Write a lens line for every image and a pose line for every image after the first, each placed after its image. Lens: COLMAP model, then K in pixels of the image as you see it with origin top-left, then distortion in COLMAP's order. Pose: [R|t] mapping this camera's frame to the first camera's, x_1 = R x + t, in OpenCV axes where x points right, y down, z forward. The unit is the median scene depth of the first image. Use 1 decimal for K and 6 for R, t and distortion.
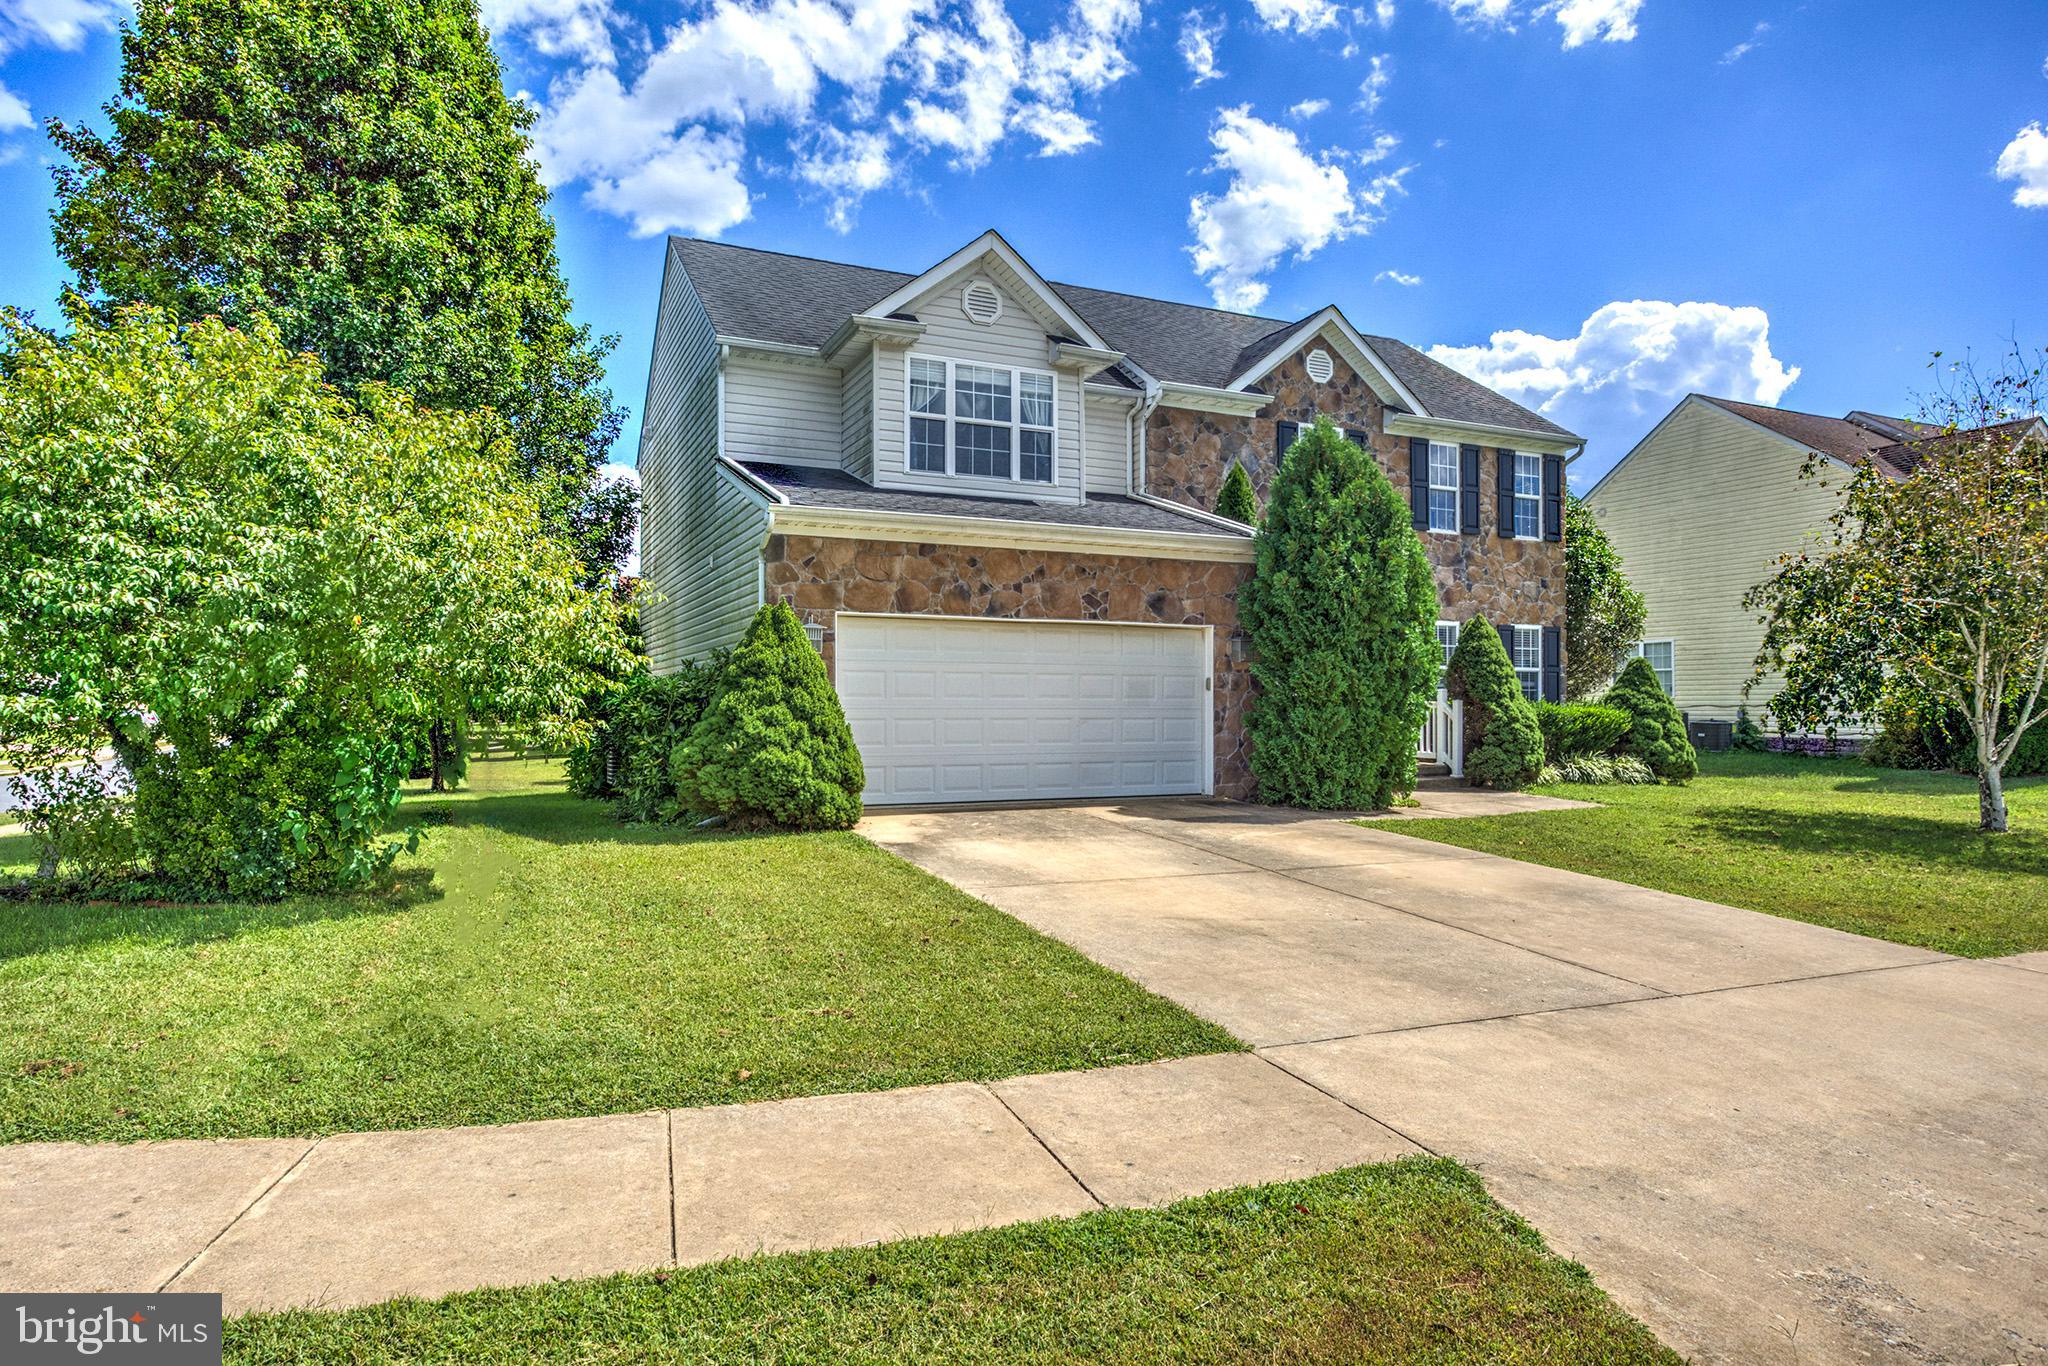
lens RADIAL K [[1192.5, 0, 1024.0], [0, 1192.5, 683.0], [0, 0, 1]] dist [0.003731, 0.000498]
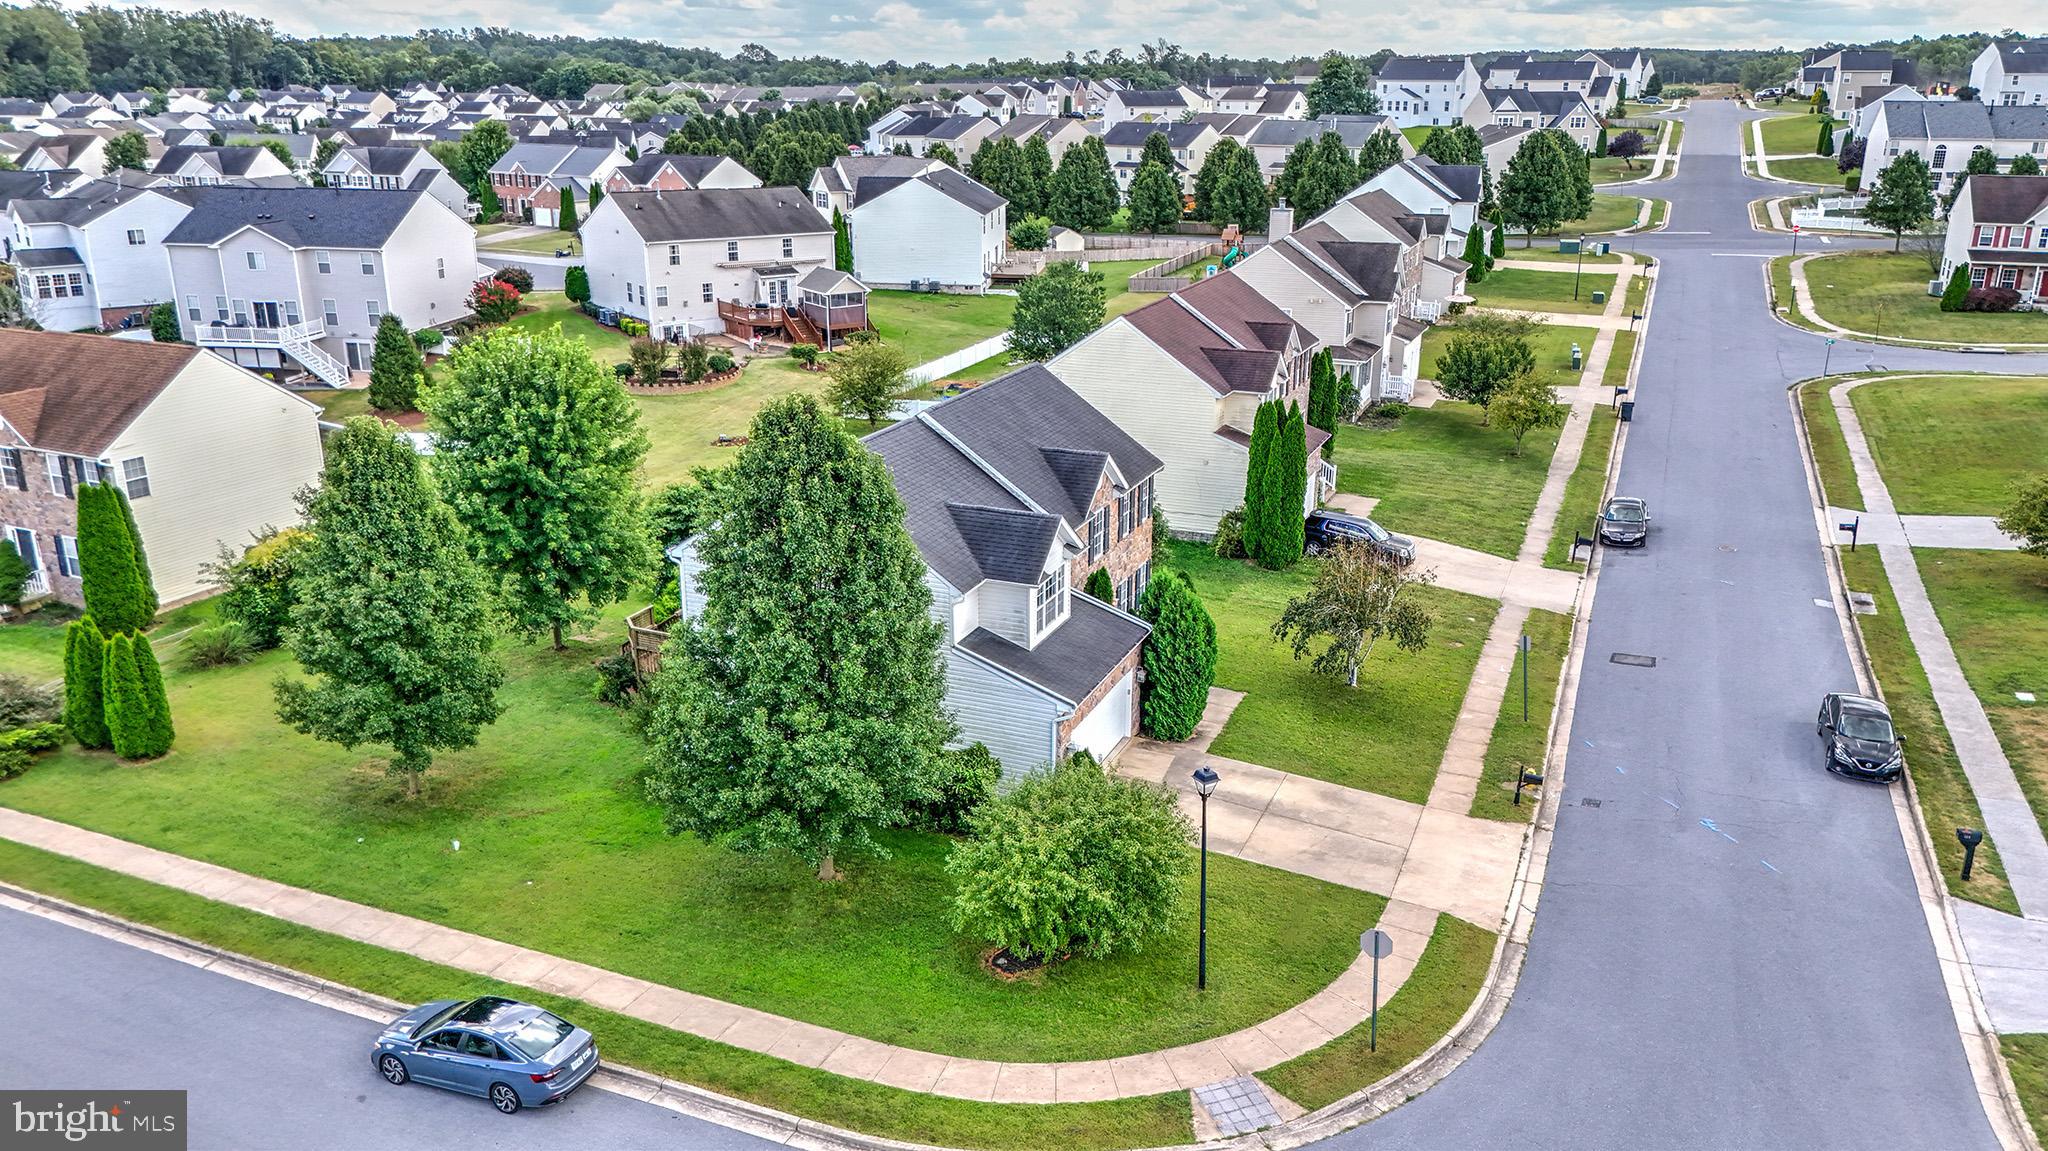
lens RADIAL K [[1504.7, 0, 1021.0], [0, 1504.7, 578.2], [0, 0, 1]] dist [0.073380, -0.072127]
pose [[0.744108, -0.211231, 0.633787, -1.741104], [-0.013599, 0.943712, 0.330490, -1.129388], [-0.667921, -0.254539, 0.699351, -0.793367]]
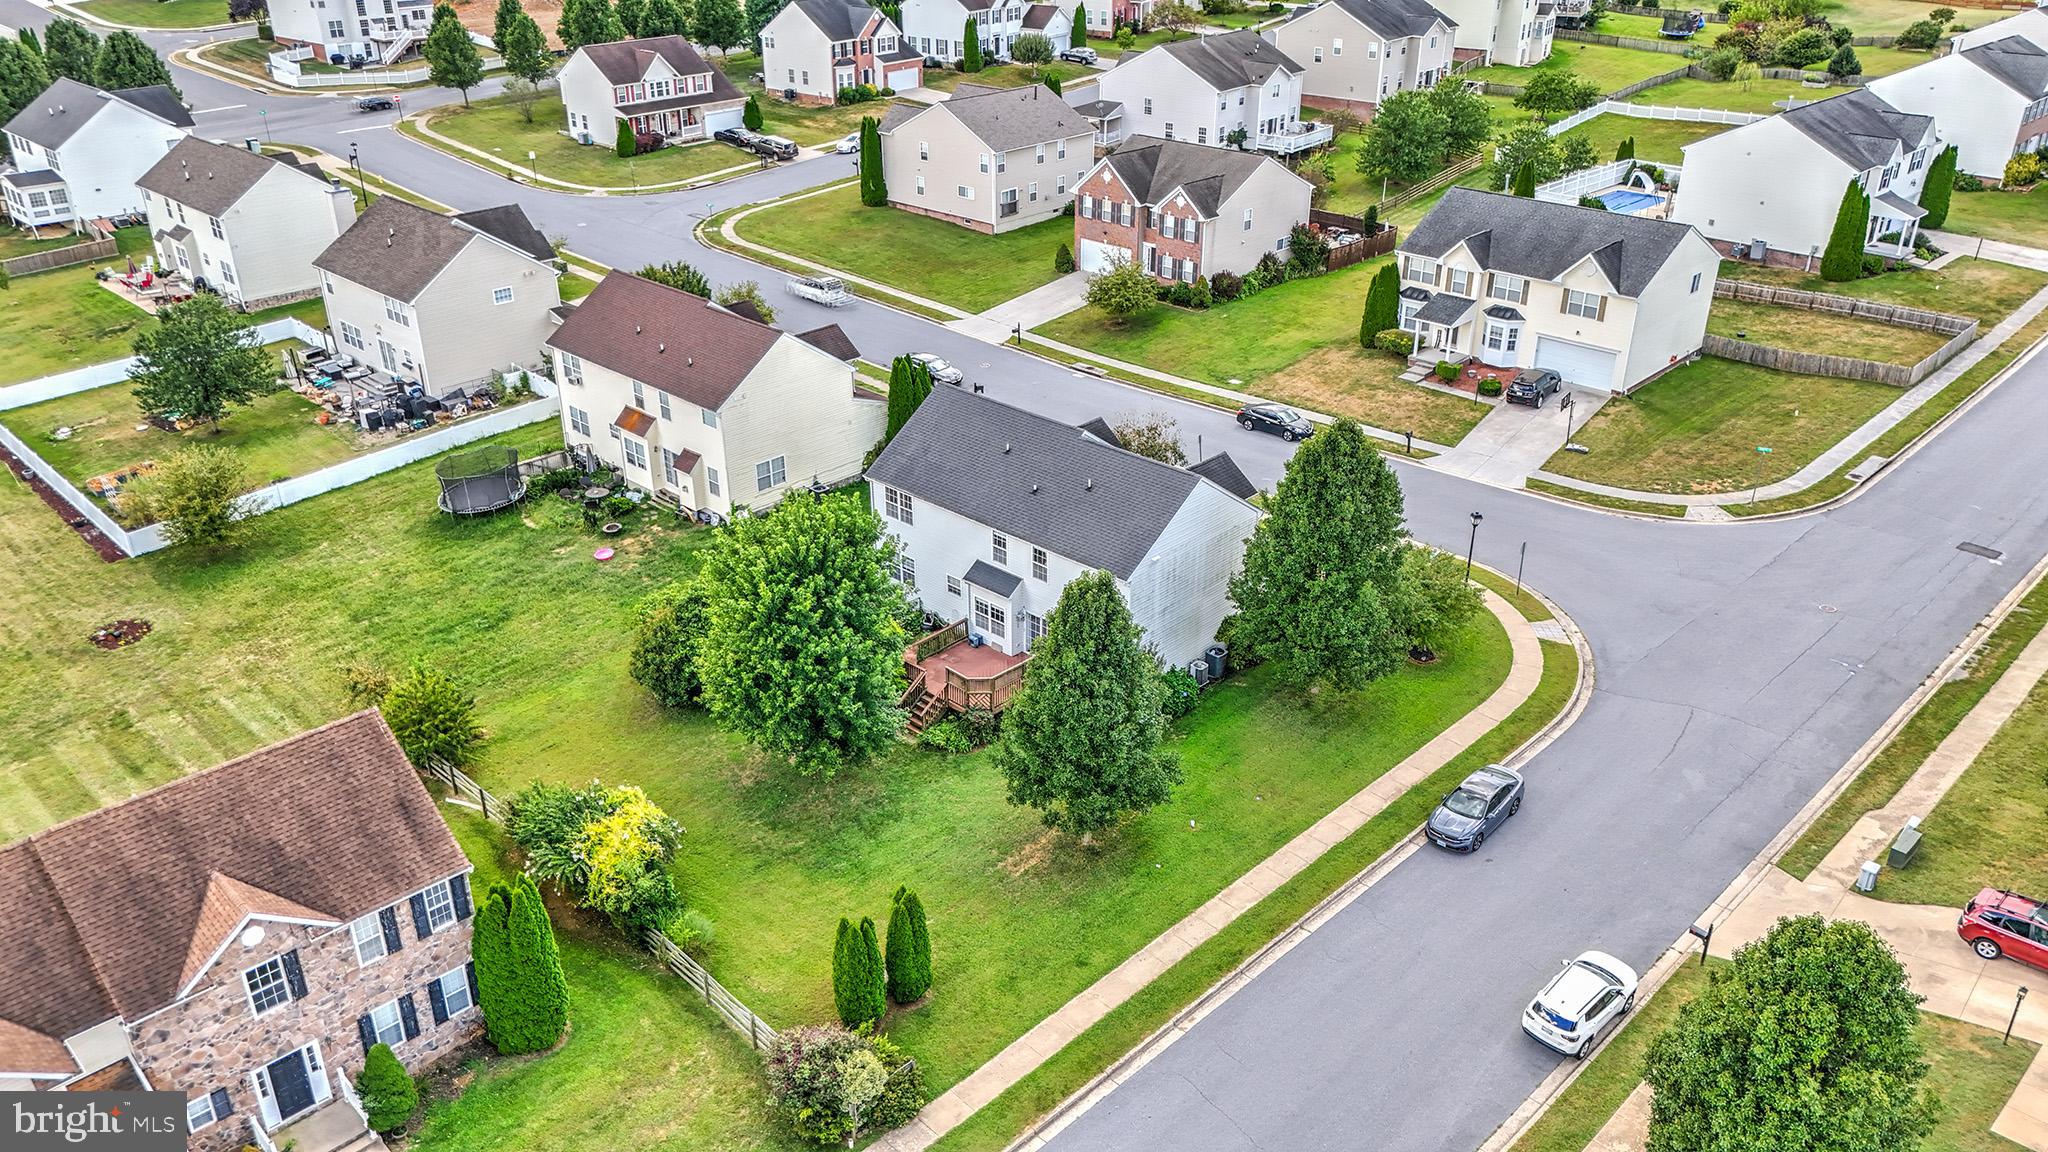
lens RADIAL K [[1504.7, 0, 1021.0], [0, 1504.7, 578.7], [0, 0, 1]] dist [0.073380, -0.072127]
pose [[-0.361791, -0.425029, 0.829733, -3.459583], [-0.019605, 0.893296, 0.449041, -1.933901], [-0.932053, 0.146191, -0.331519, 2.972028]]
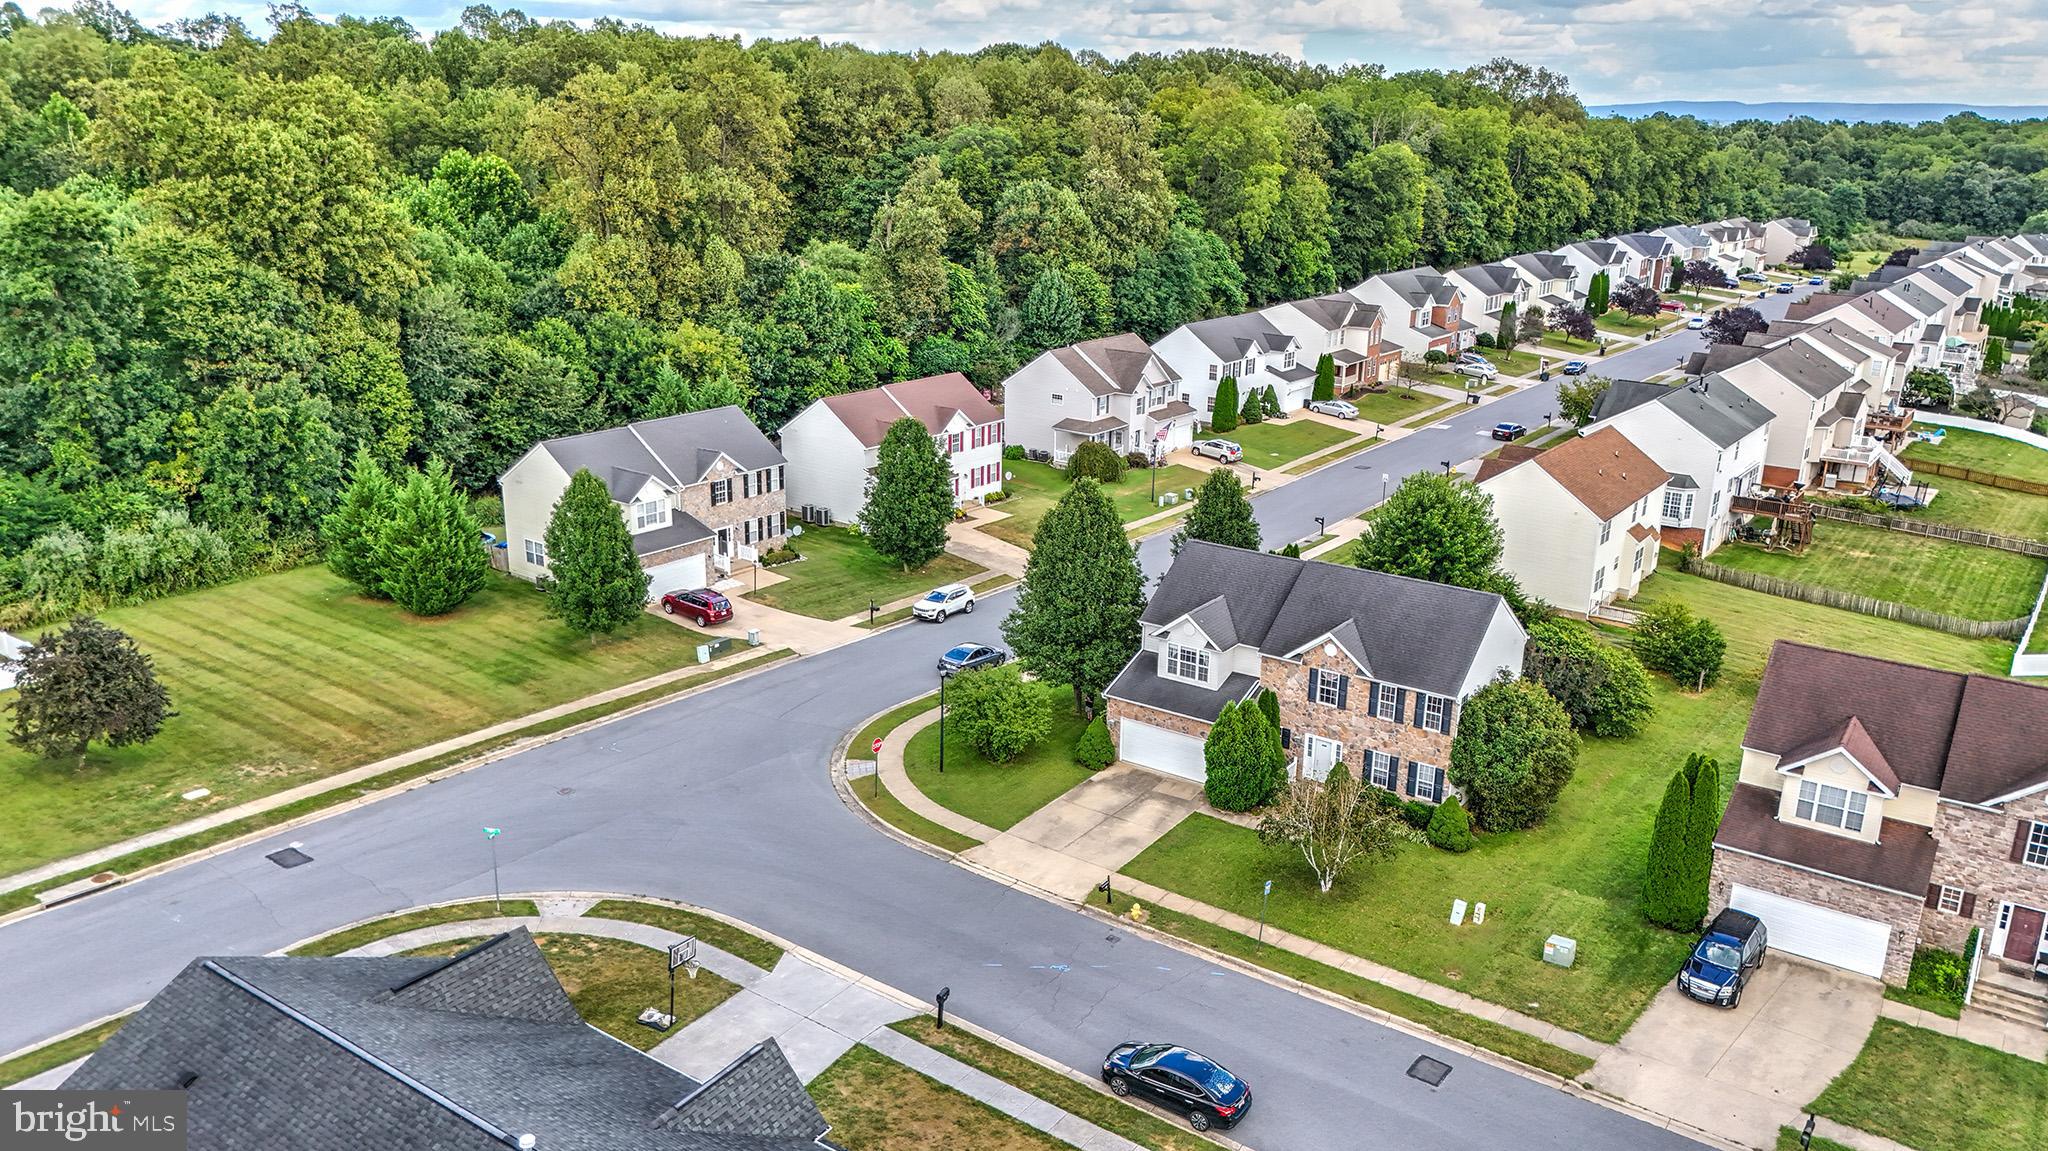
lens RADIAL K [[1500.0, 0, 1019.6], [0, 1500.0, 587.9], [0, 0, 1]] dist [0.069713, -0.079919]
pose [[0.502583, 0.267141, -0.822220, 3.238154], [0.000679, 0.950939, 0.309378, -1.774264], [0.864529, -0.156047, 0.477744, -1.454186]]
